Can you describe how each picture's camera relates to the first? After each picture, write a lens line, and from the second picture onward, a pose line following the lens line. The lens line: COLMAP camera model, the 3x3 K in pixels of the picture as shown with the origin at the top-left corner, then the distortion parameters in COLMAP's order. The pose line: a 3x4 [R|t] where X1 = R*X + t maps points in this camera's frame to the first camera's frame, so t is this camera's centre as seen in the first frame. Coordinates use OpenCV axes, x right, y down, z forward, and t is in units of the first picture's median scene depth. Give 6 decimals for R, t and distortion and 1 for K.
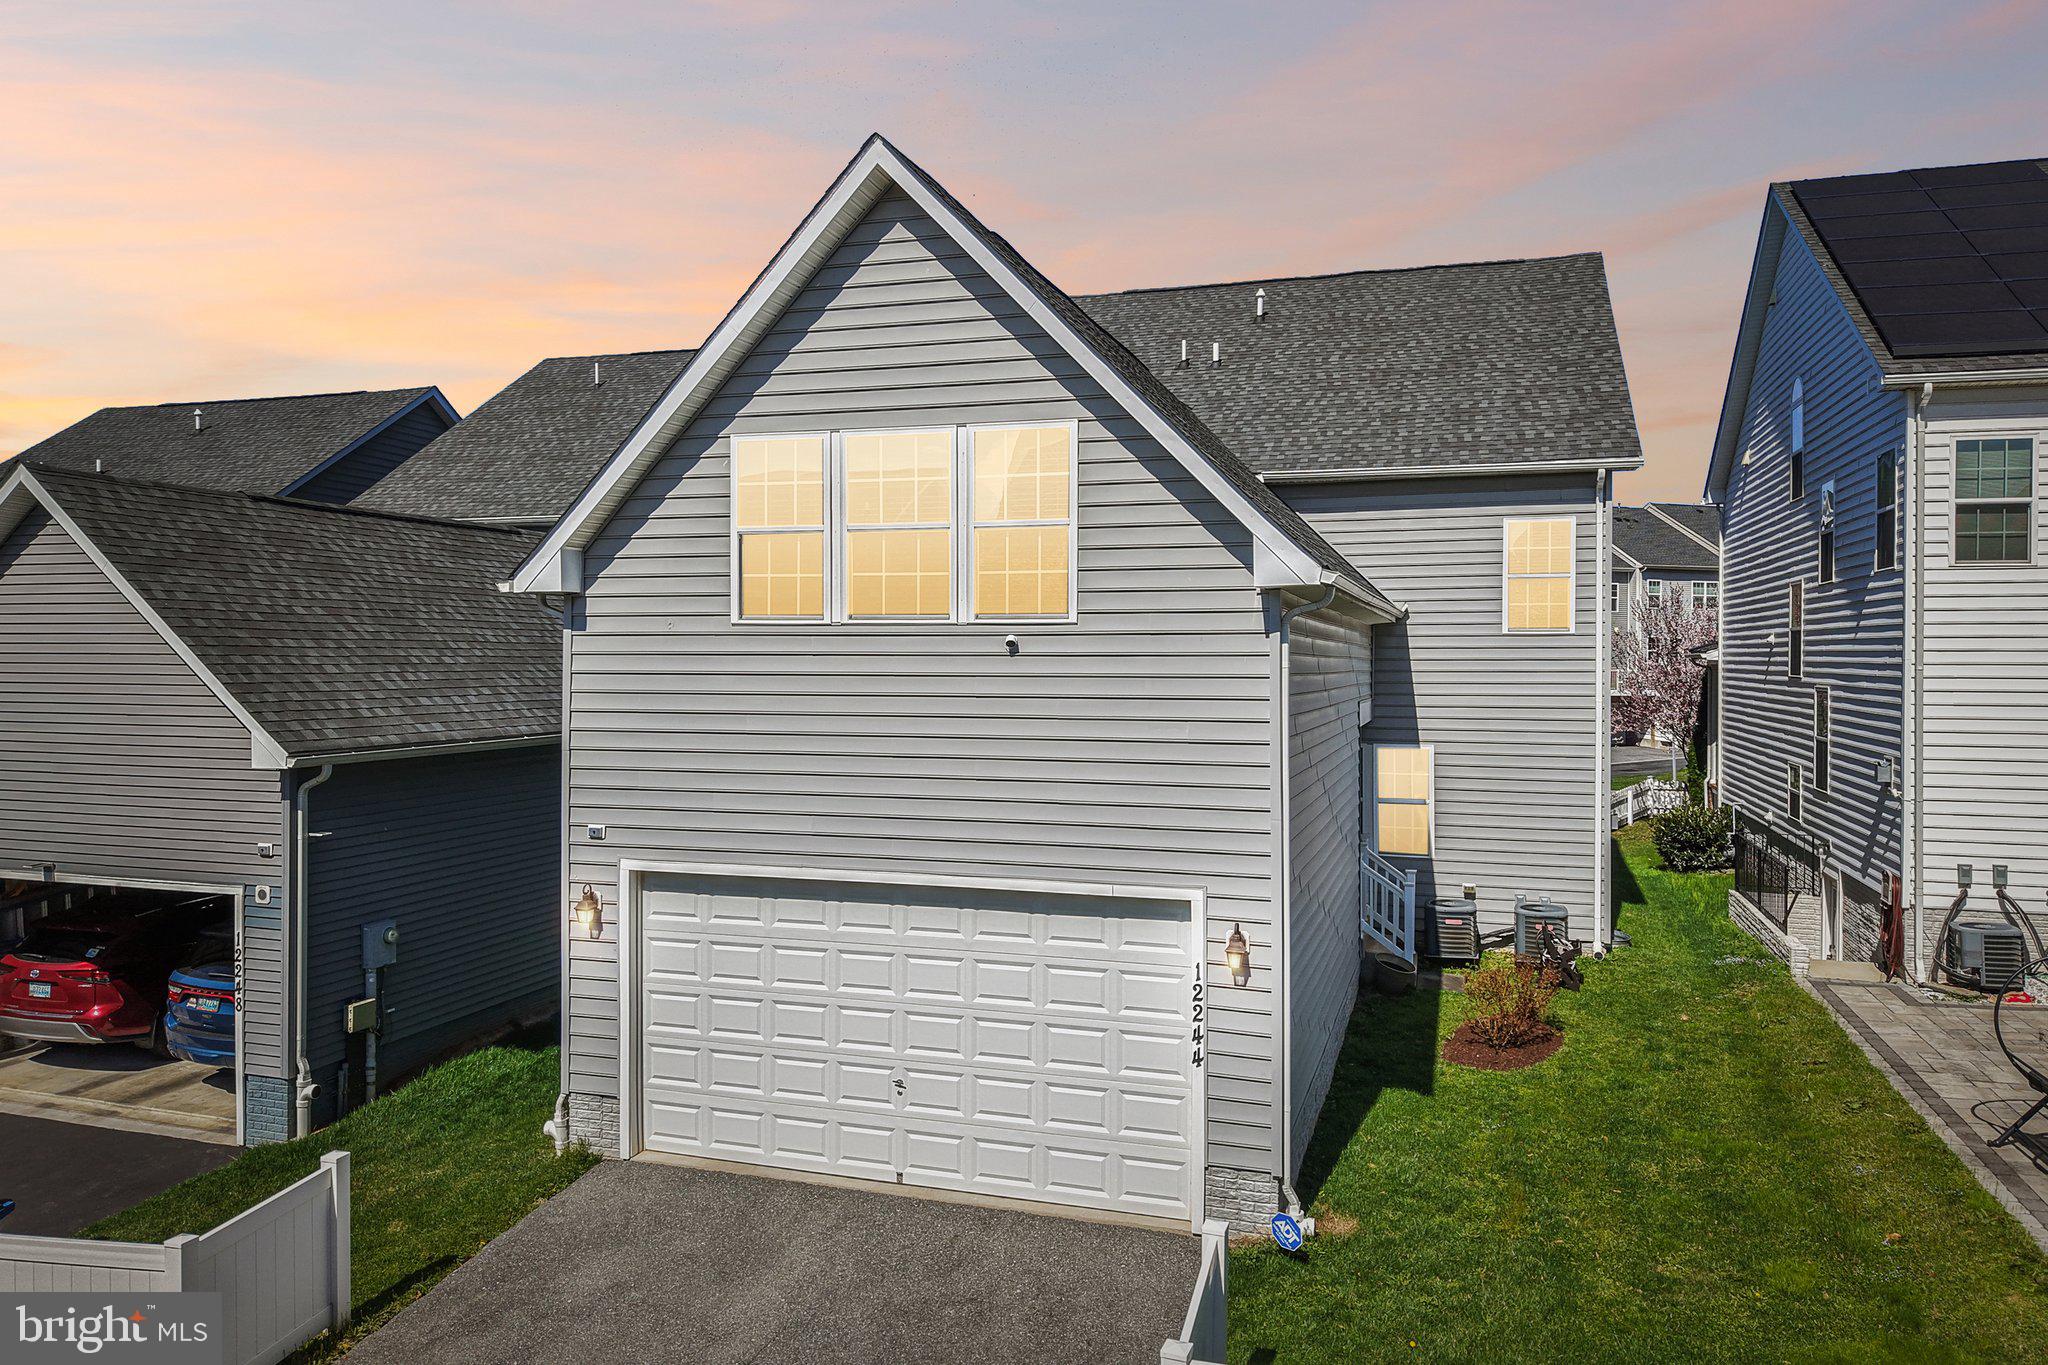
lens RADIAL K [[1392.9, 0, 1028.8], [0, 1392.9, 657.6], [0, 0, 1]] dist [0.045517, -0.056774]
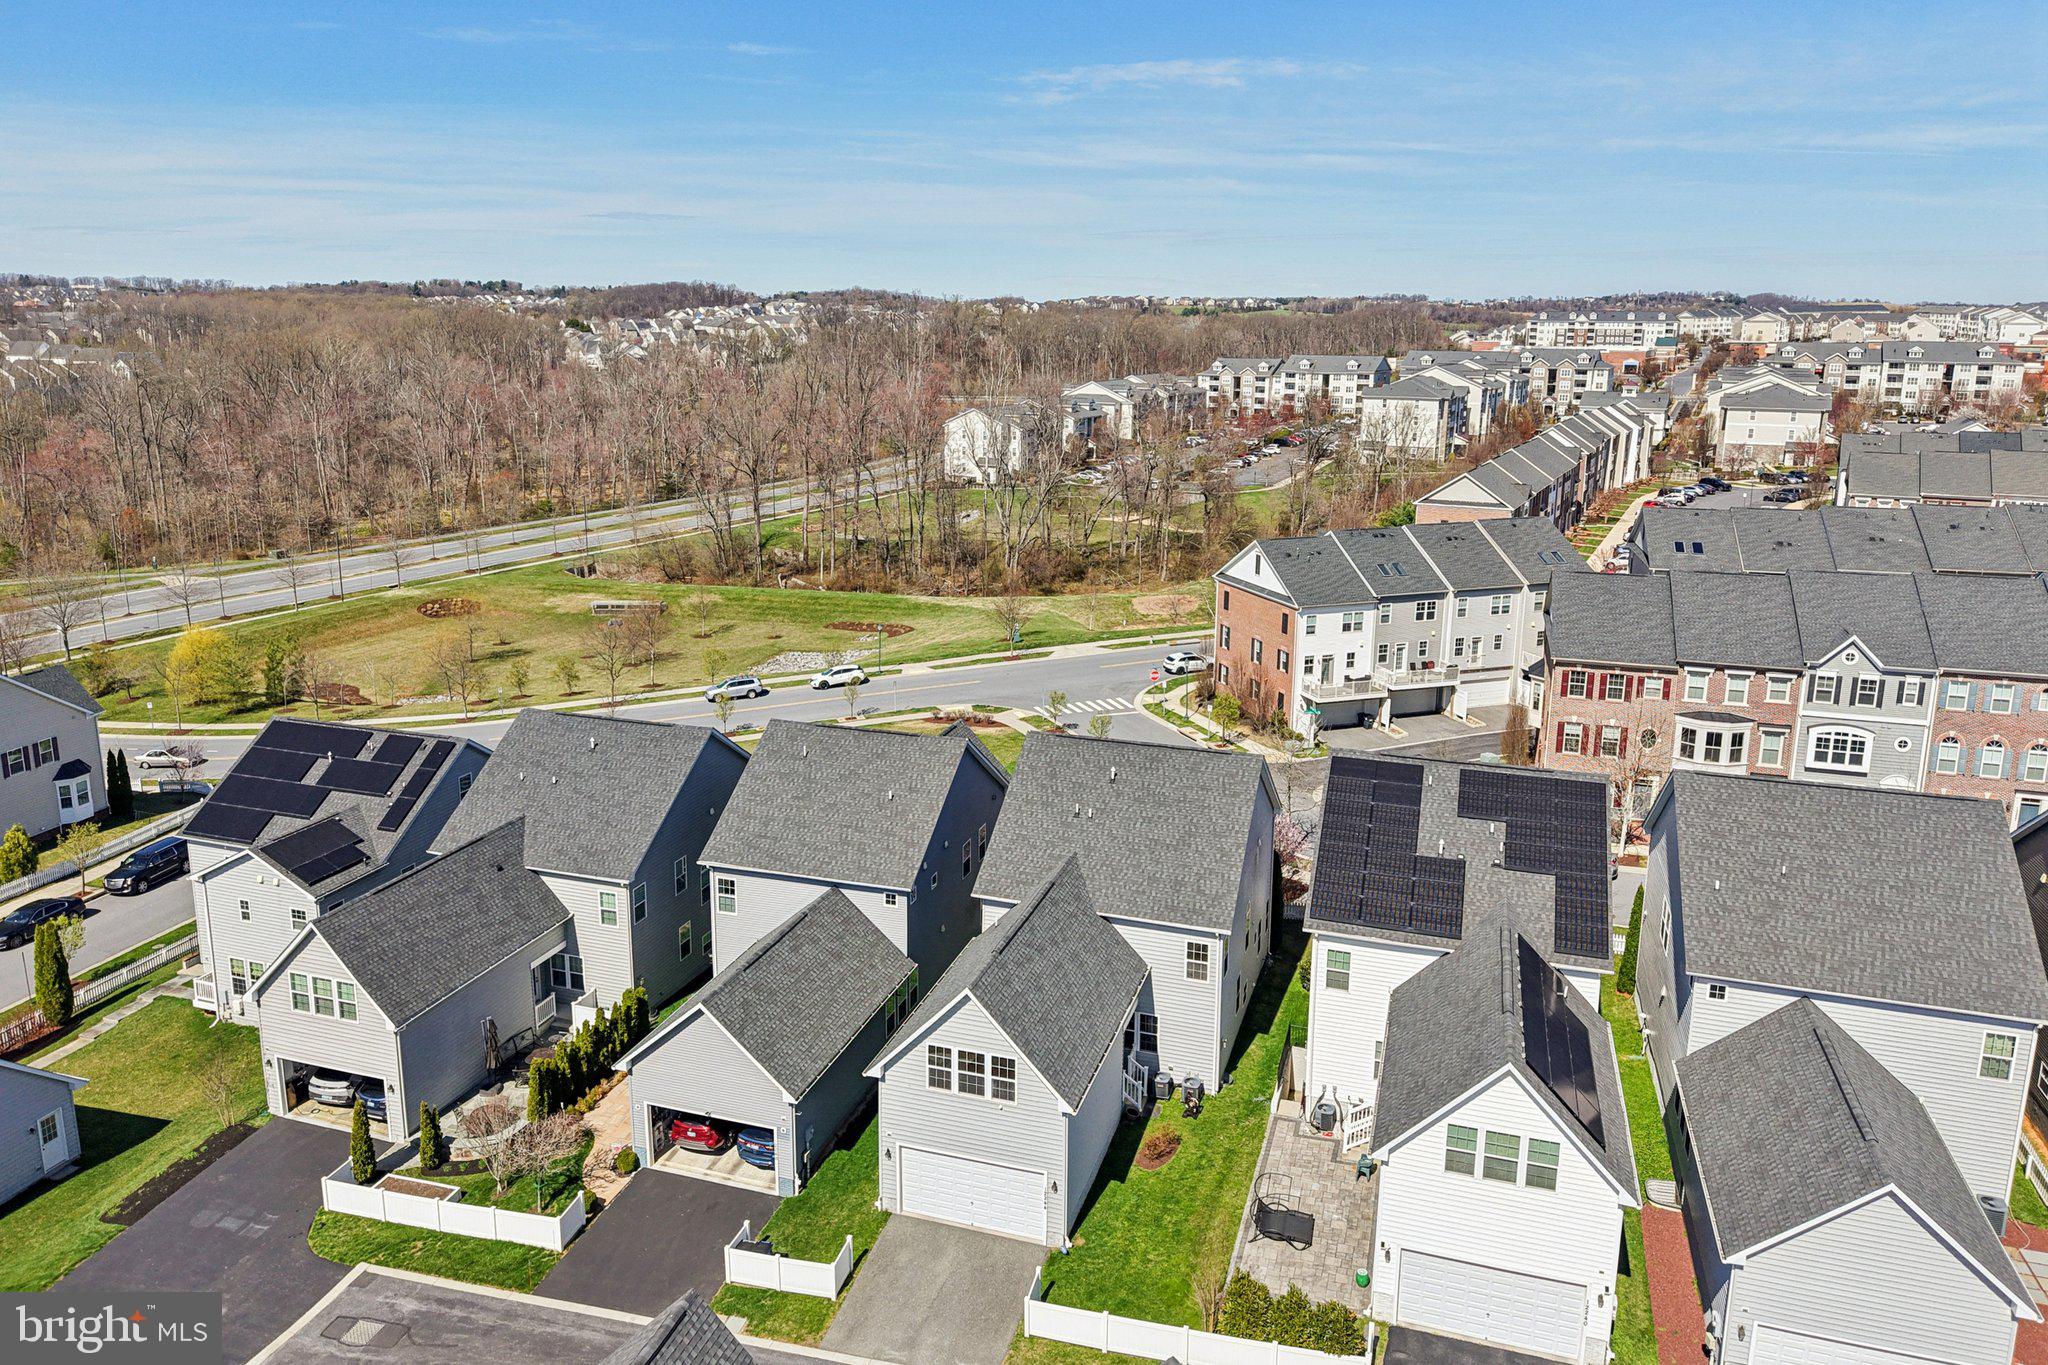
lens RADIAL K [[1410.5, 0, 1019.5], [0, 1410.5, 623.1], [0, 0, 1]] dist [0.061555, -0.086175]
pose [[0.999968, -0.002688, -0.007577, 0.073013], [0.004229, 0.977415, 0.211287, -2.060653], [0.006838, -0.211312, 0.977395, -2.471147]]
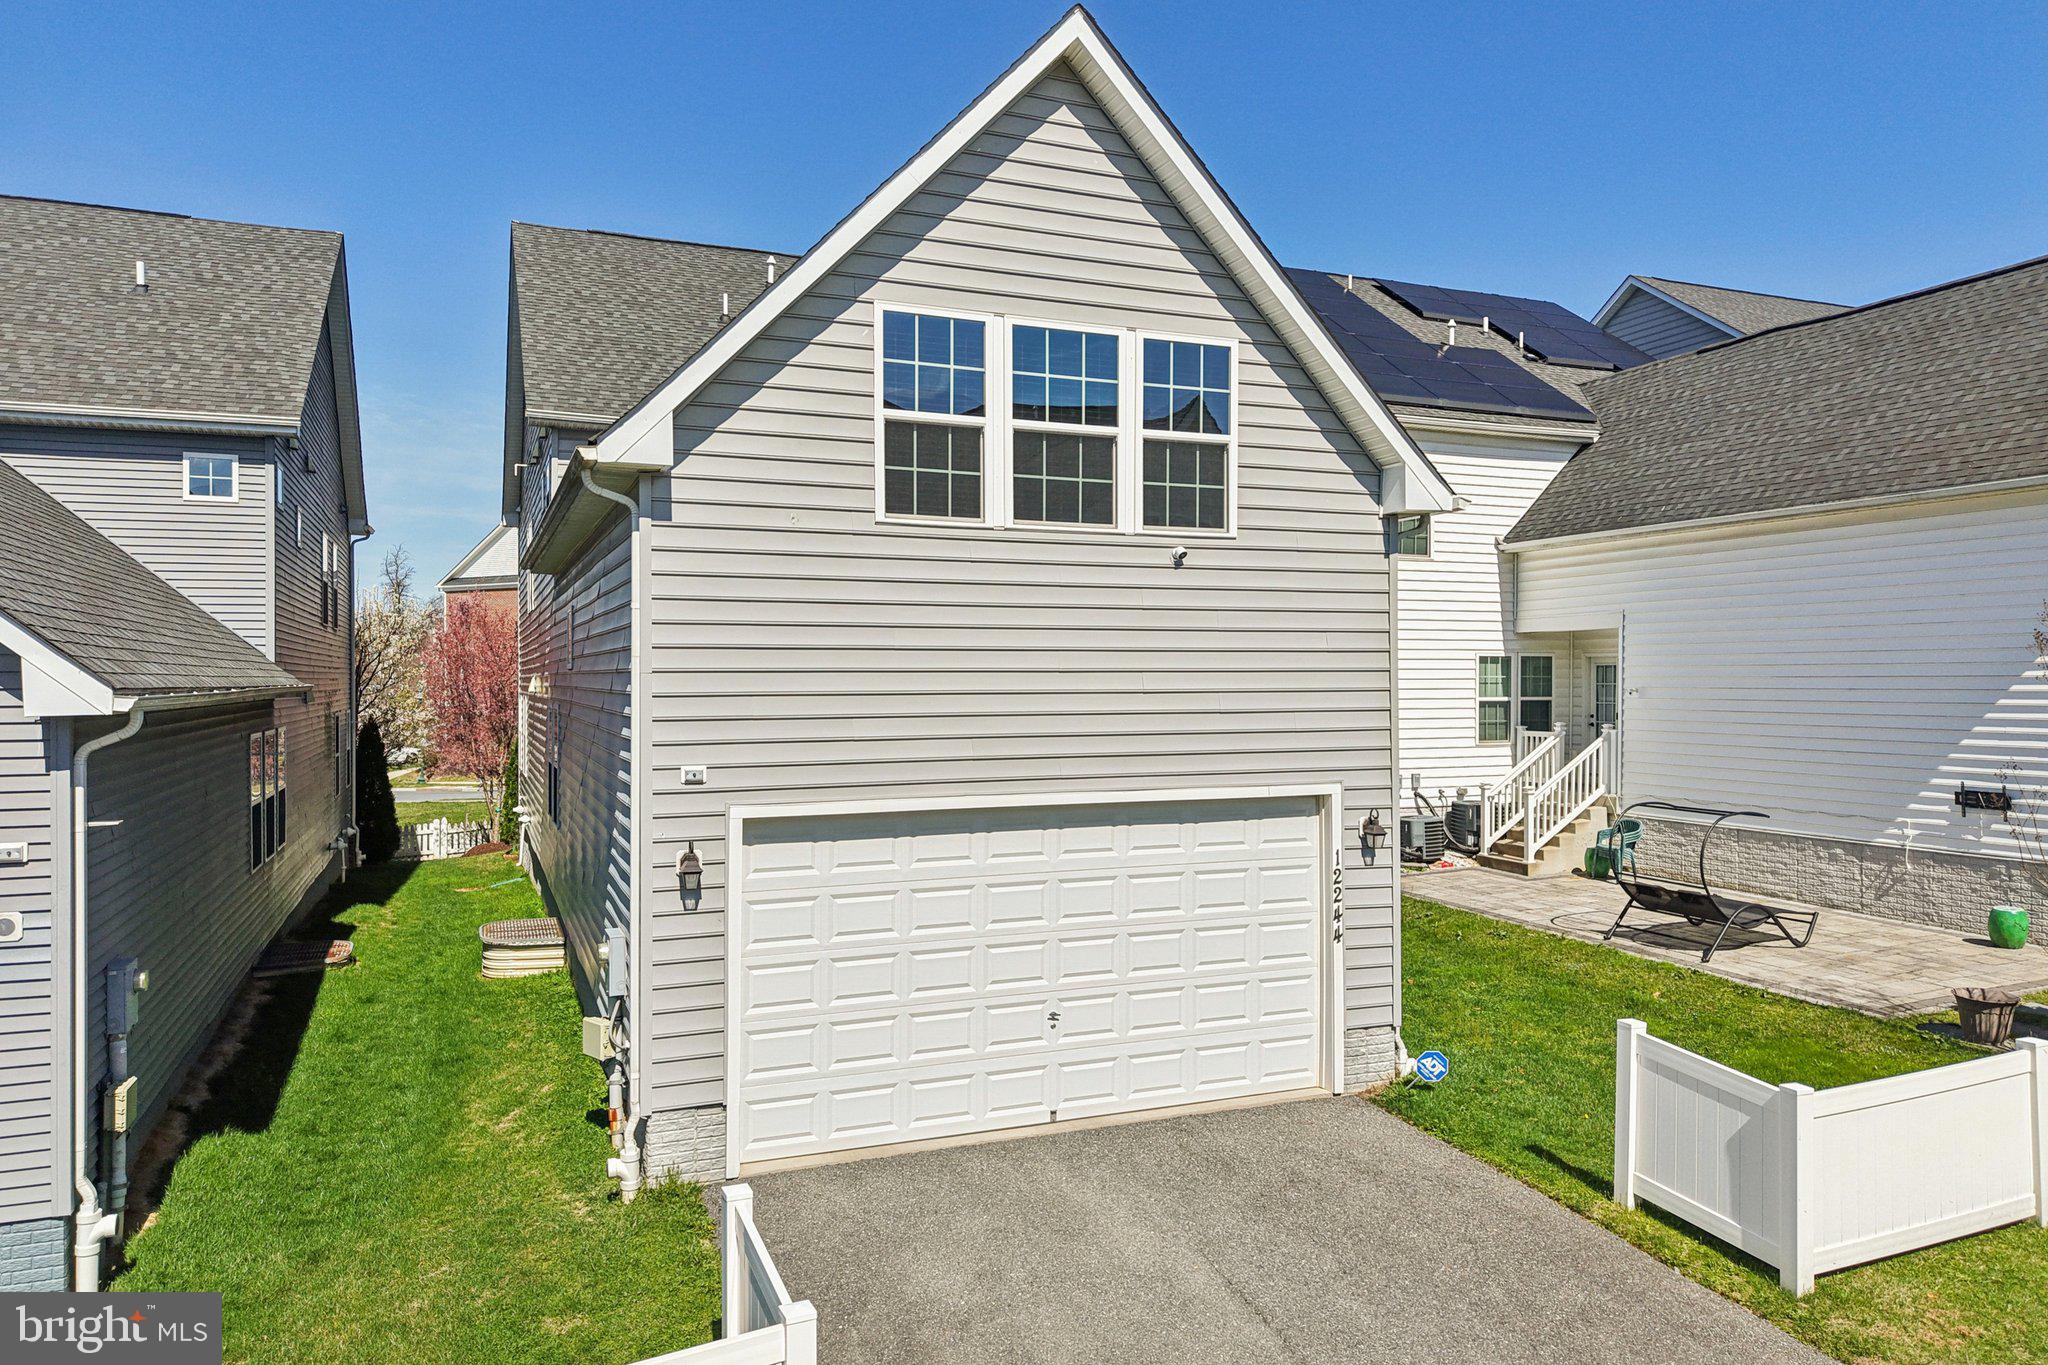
lens RADIAL K [[1371.3, 0, 1032.0], [0, 1371.3, 689.9], [0, 0, 1]] dist [0.060576, -0.055293]
pose [[0.762729, -0.009391, 0.646650, -0.689257], [0.005271, 0.999952, 0.008305, 0.073172], [-0.646697, -0.002926, 0.762742, 0.290629]]
